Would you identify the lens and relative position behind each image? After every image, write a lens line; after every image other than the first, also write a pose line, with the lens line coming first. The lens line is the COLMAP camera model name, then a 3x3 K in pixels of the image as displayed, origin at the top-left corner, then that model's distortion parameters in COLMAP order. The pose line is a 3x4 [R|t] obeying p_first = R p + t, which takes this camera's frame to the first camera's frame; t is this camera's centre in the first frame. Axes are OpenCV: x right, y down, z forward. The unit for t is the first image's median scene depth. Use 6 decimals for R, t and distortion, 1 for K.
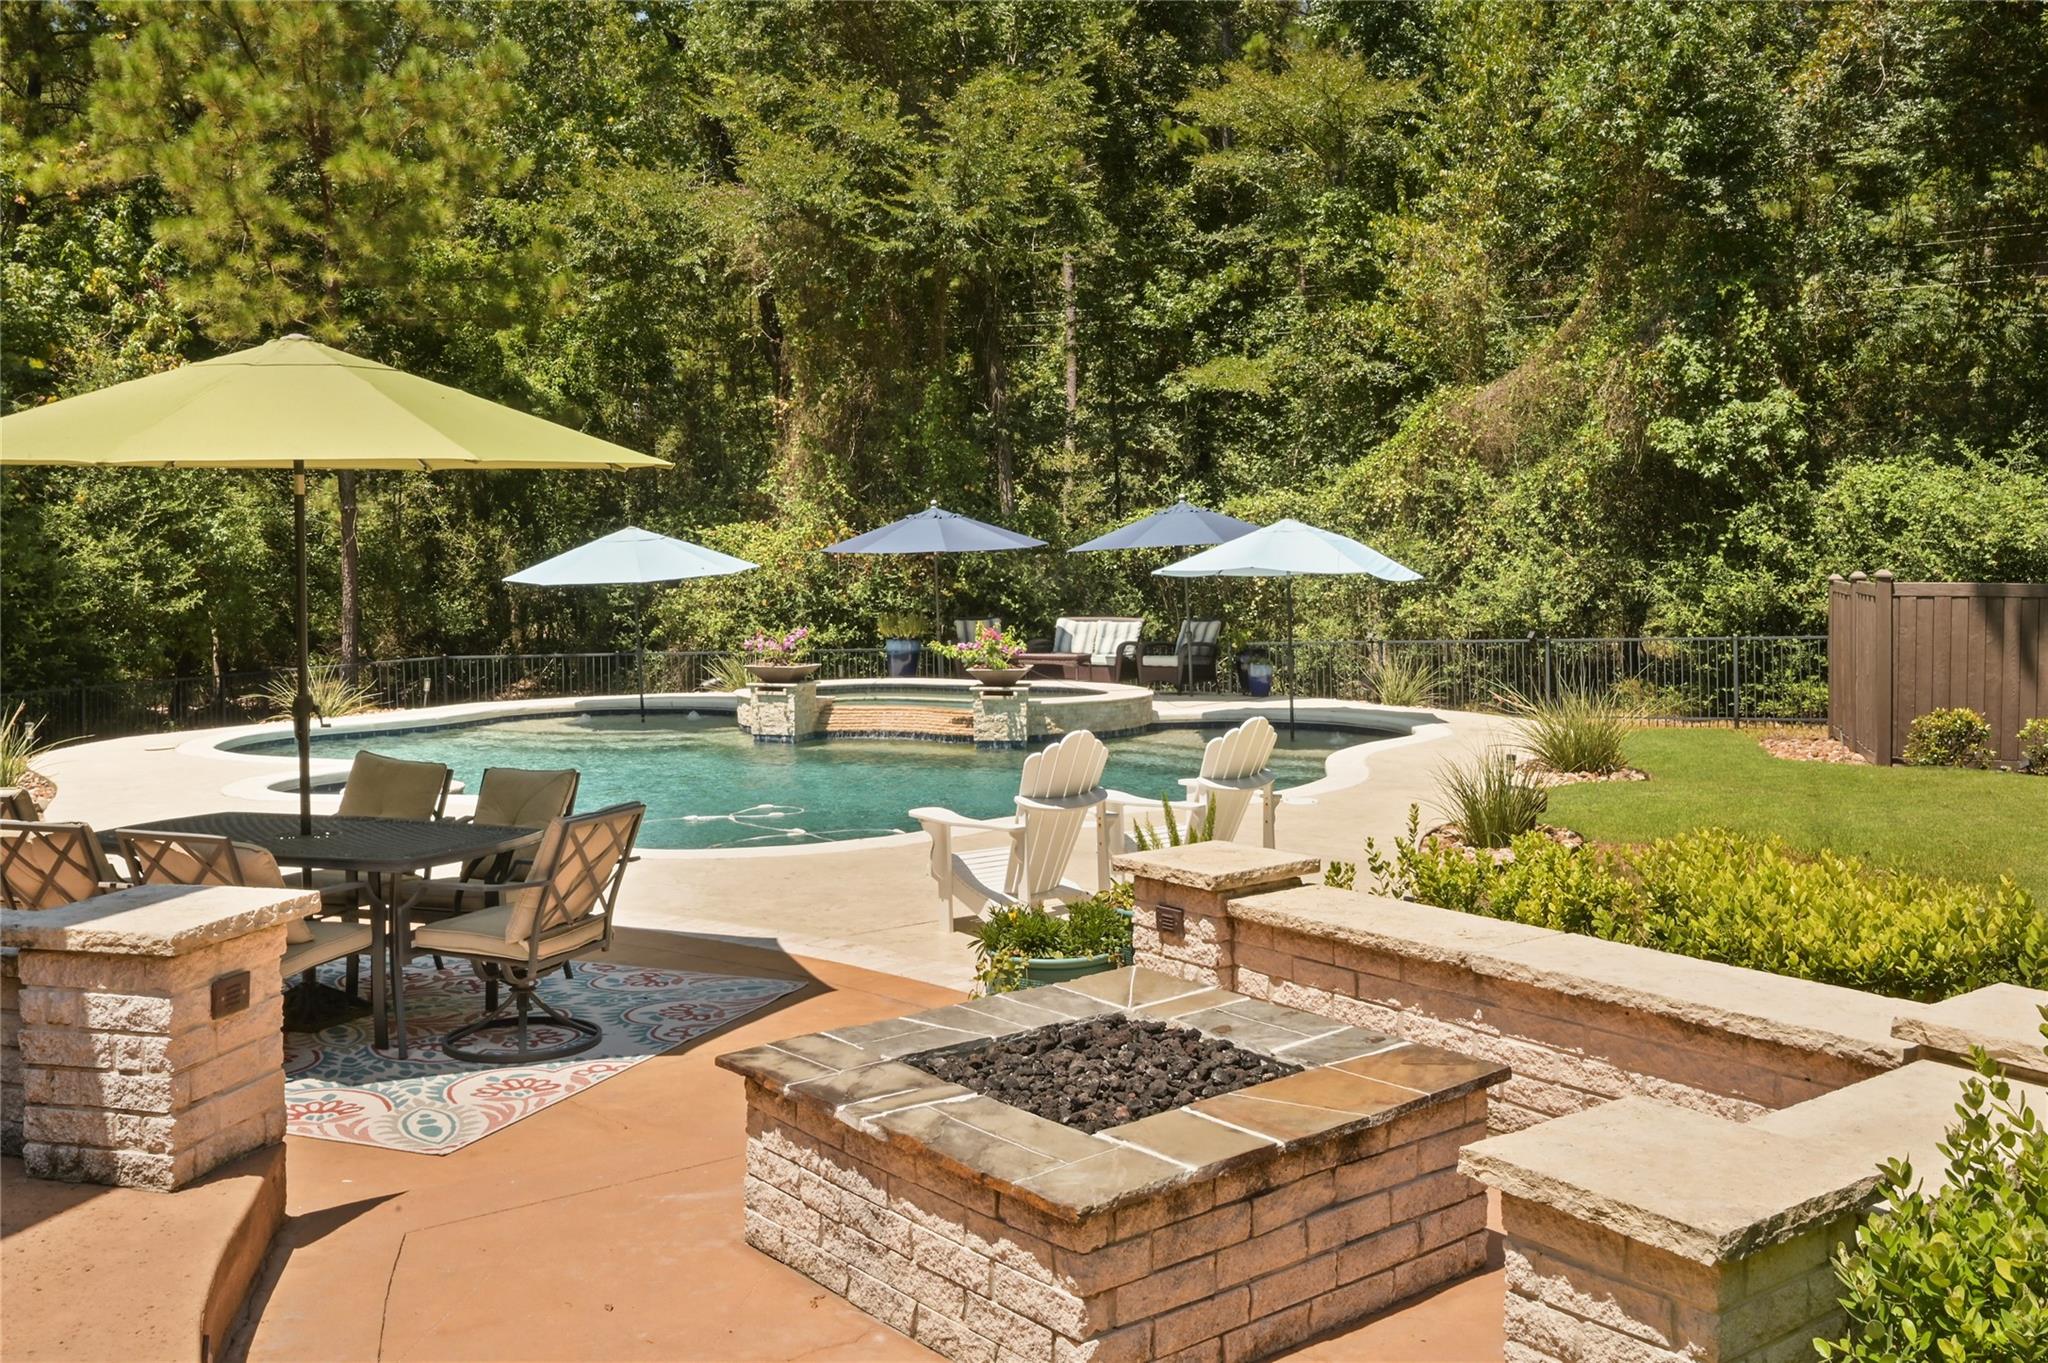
lens RADIAL K [[1830.8, 0, 1032.6], [0, 1830.8, 635.5], [0, 0, 1]] dist [0.021396, -0.033251]
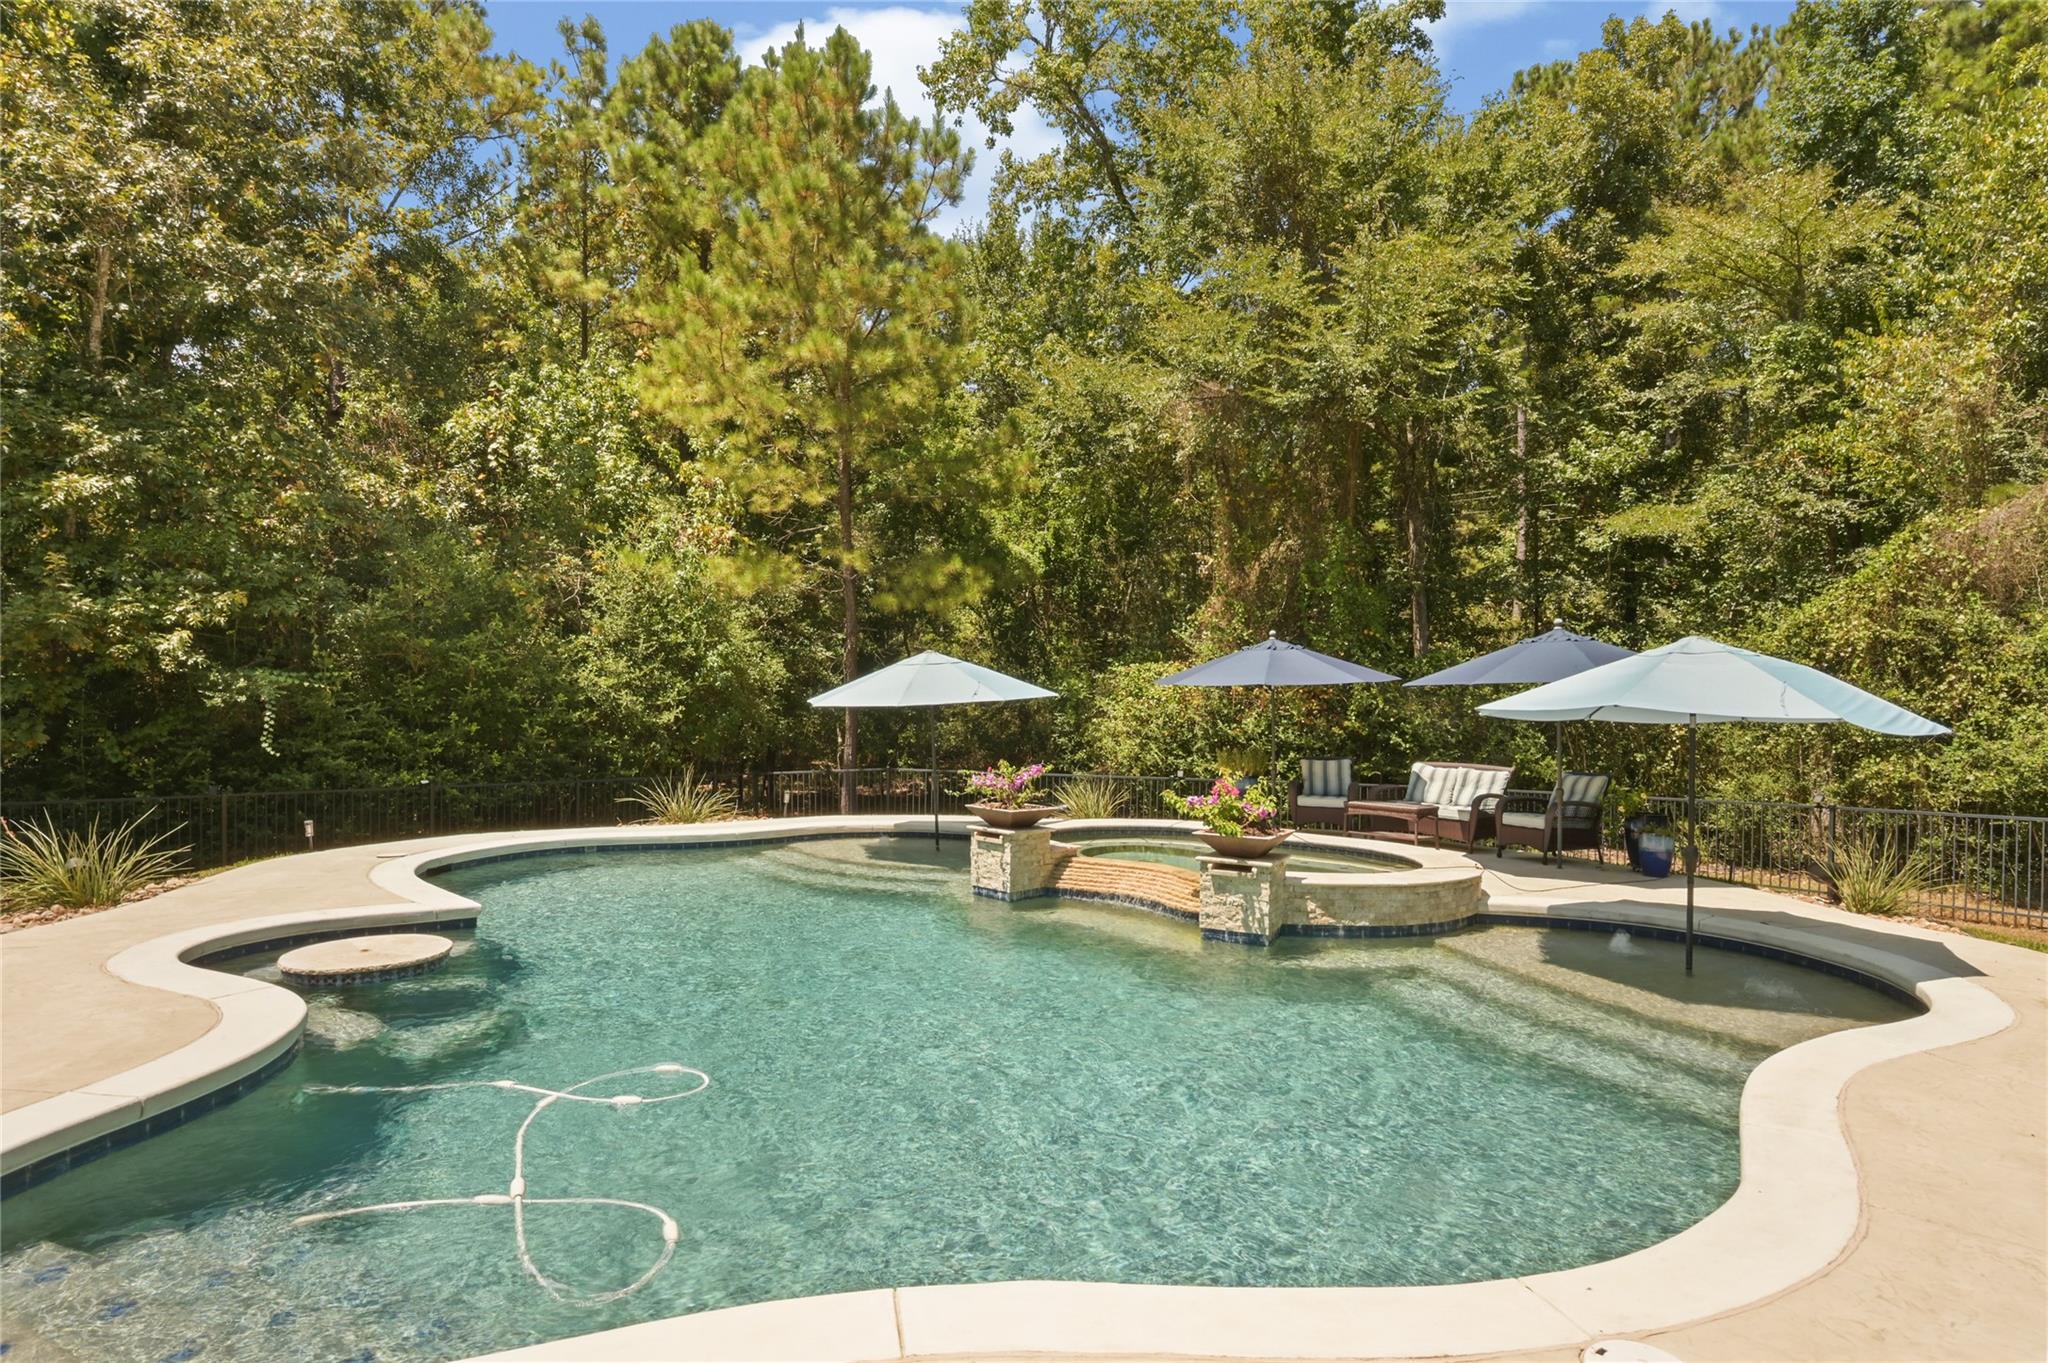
lens RADIAL K [[1108.9, 0, 1042.0], [0, 1108.9, 742.9], [0, 0, 1]] dist [-0.005321, 0.000212]
pose [[0.913785, 0.041568, -0.404066, 0.059602], [-0.044347, 0.999013, 0.002482, -0.010858], [0.403770, 0.015651, 0.914726, 0.372700]]
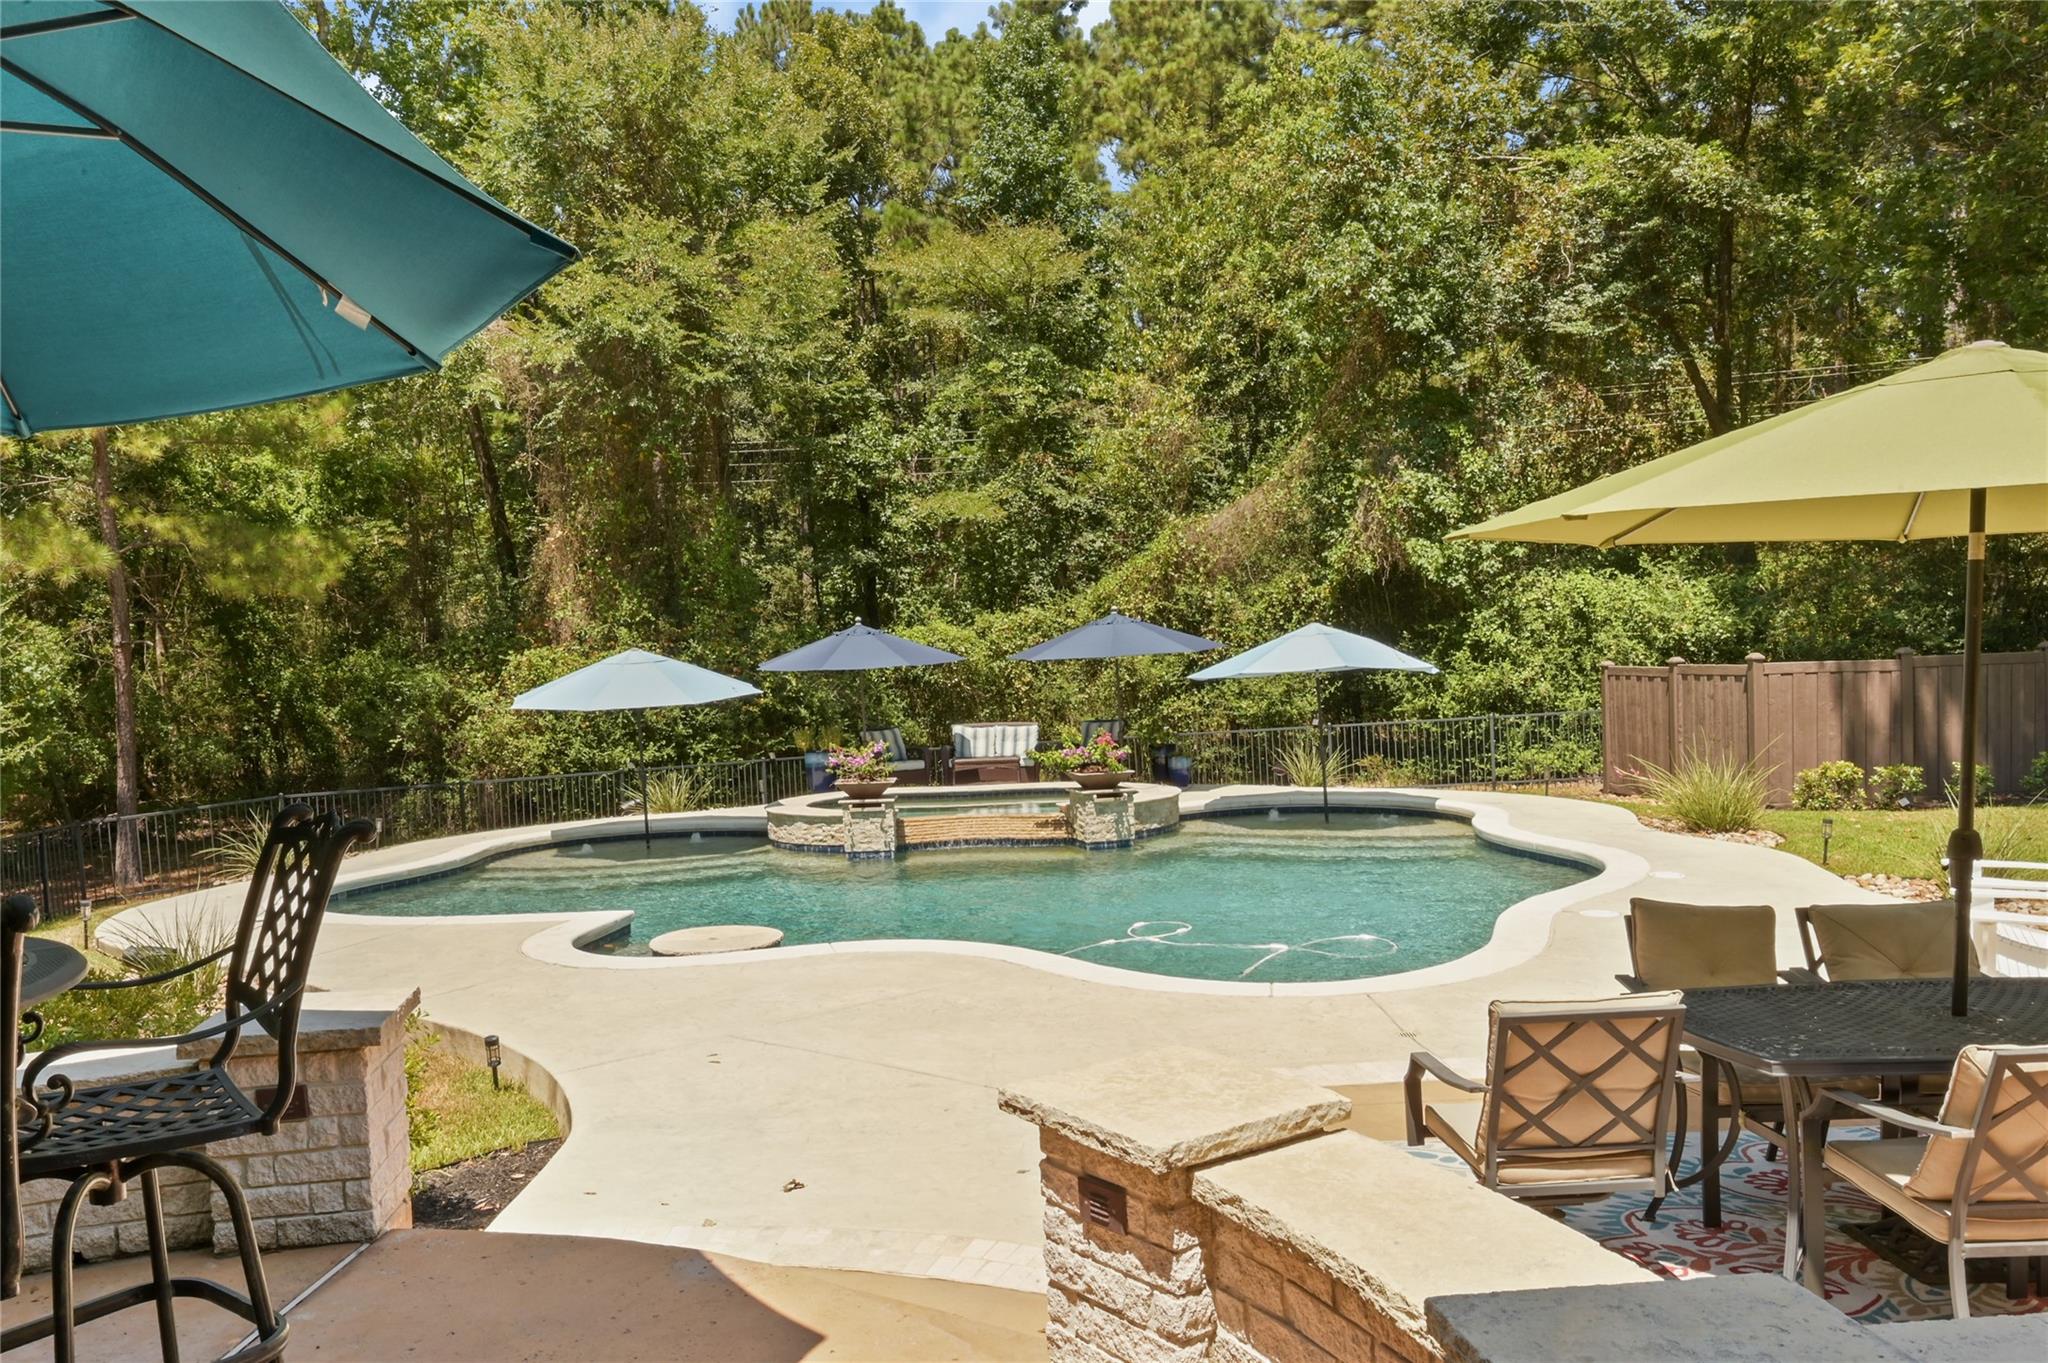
lens RADIAL K [[1511.2, 0, 932.9], [0, 1511.2, 720.5], [0, 0, 1]] dist [0.023356, -0.003960]
pose [[0.938889, -0.042694, 0.341562, -0.266892], [0.047464, 0.998857, -0.005617, -0.006916], [-0.340932, 0.021486, 0.939843, 0.153690]]
